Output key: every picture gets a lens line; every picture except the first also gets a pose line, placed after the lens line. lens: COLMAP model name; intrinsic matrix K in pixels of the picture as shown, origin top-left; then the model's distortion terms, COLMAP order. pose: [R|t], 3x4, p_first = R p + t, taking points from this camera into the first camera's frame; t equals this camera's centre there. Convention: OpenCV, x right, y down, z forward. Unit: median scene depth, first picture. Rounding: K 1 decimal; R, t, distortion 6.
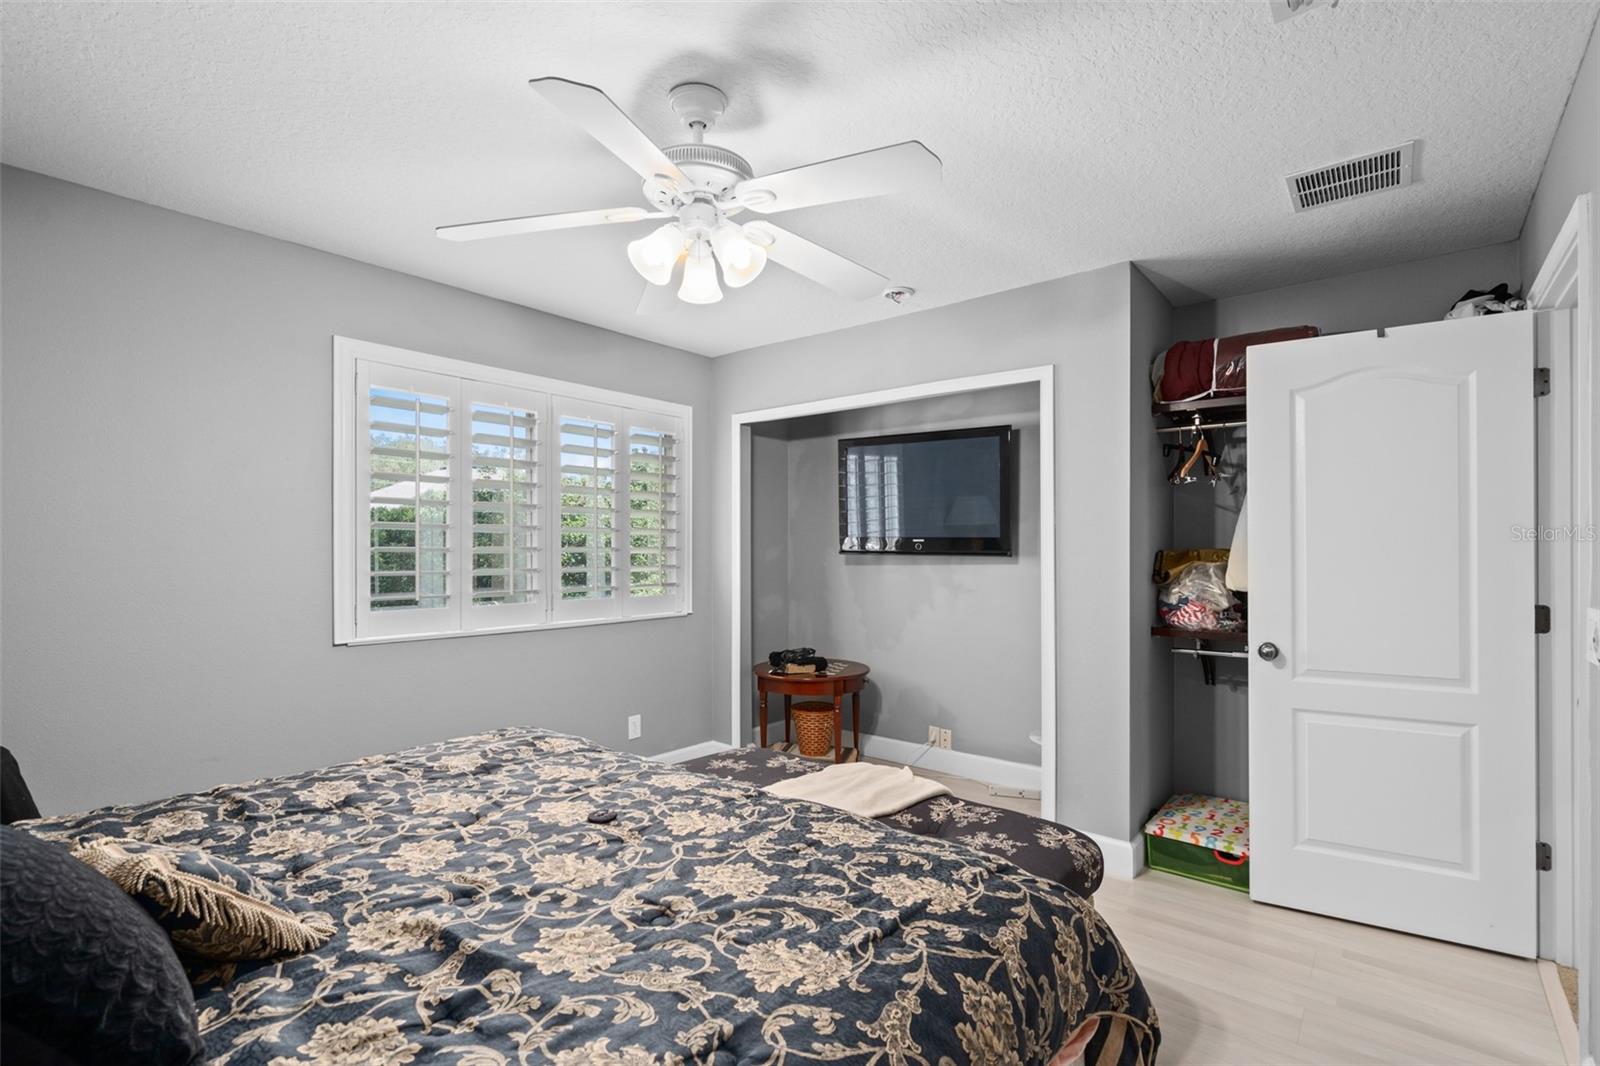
lens RADIAL K [[730.8, 0, 800.7], [0, 730.8, 543.3], [0, 0, 1]] dist [0.003287, 0.000133]
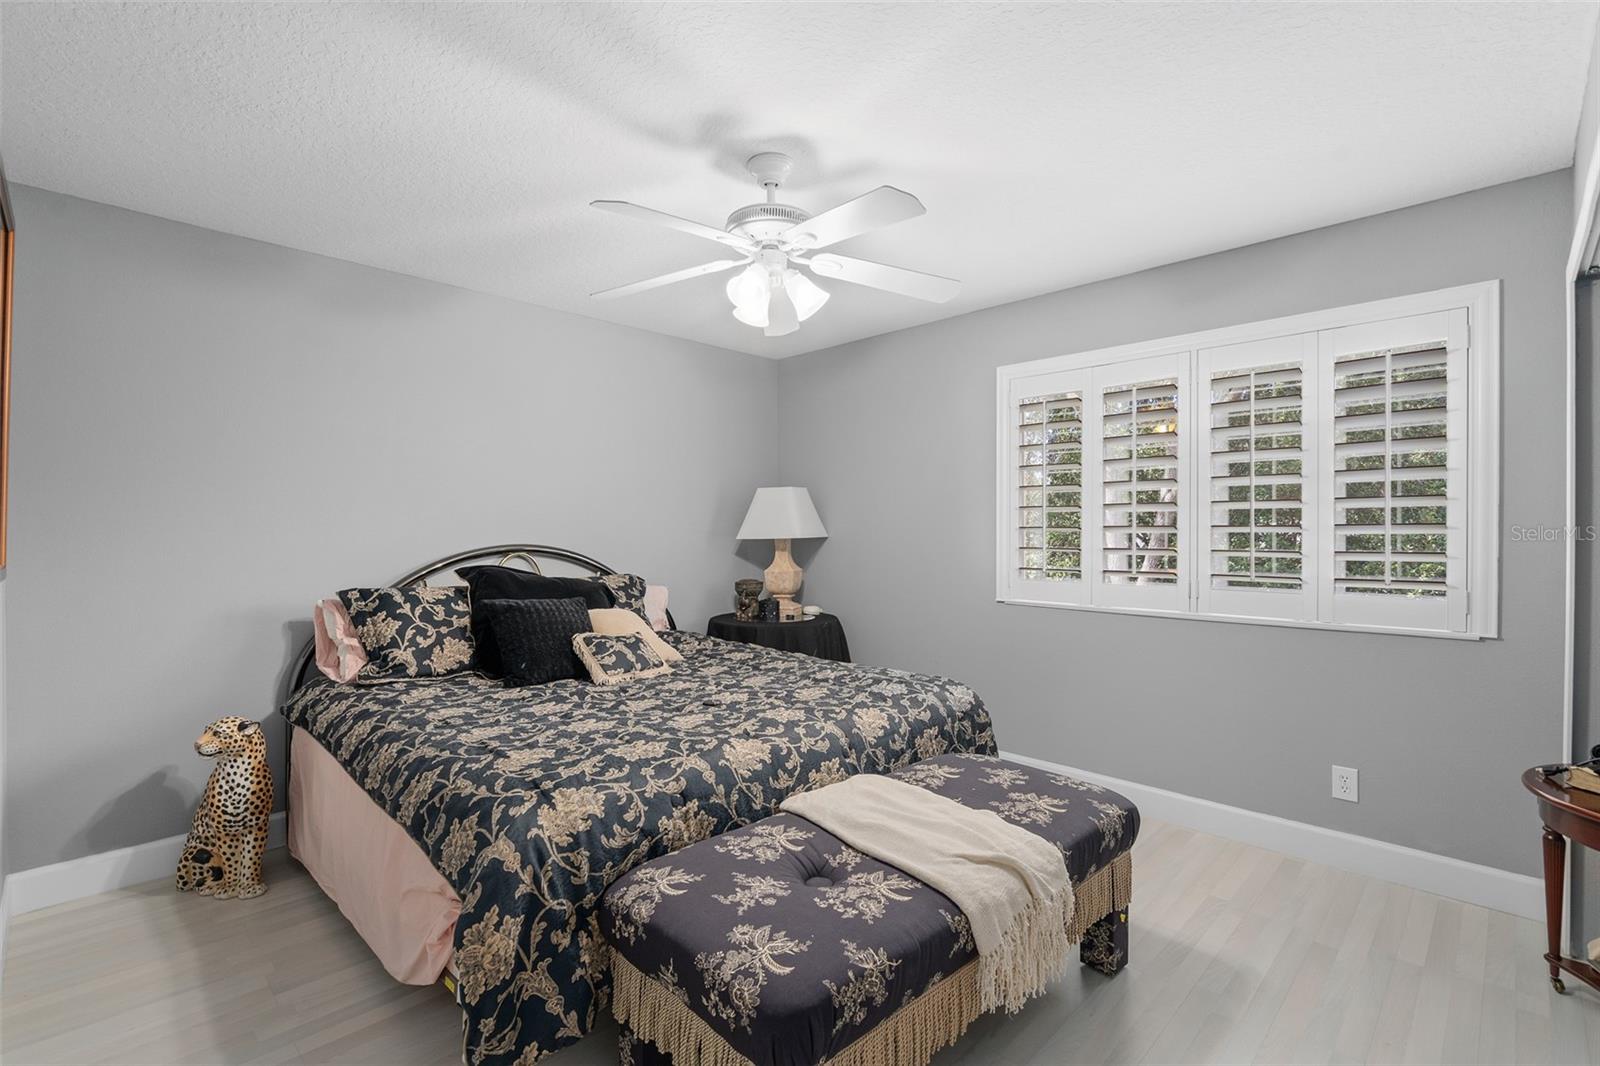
lens RADIAL K [[730.8, 0, 800.0], [0, 730.8, 531.9], [0, 0, 1]] dist [0.003287, 0.000133]
pose [[-0.095581, 0.002580, -0.995418, 1.235018], [0.010898, 0.999939, 0.001545, 0.012696], [0.995362, -0.010700, -0.095604, 1.321988]]
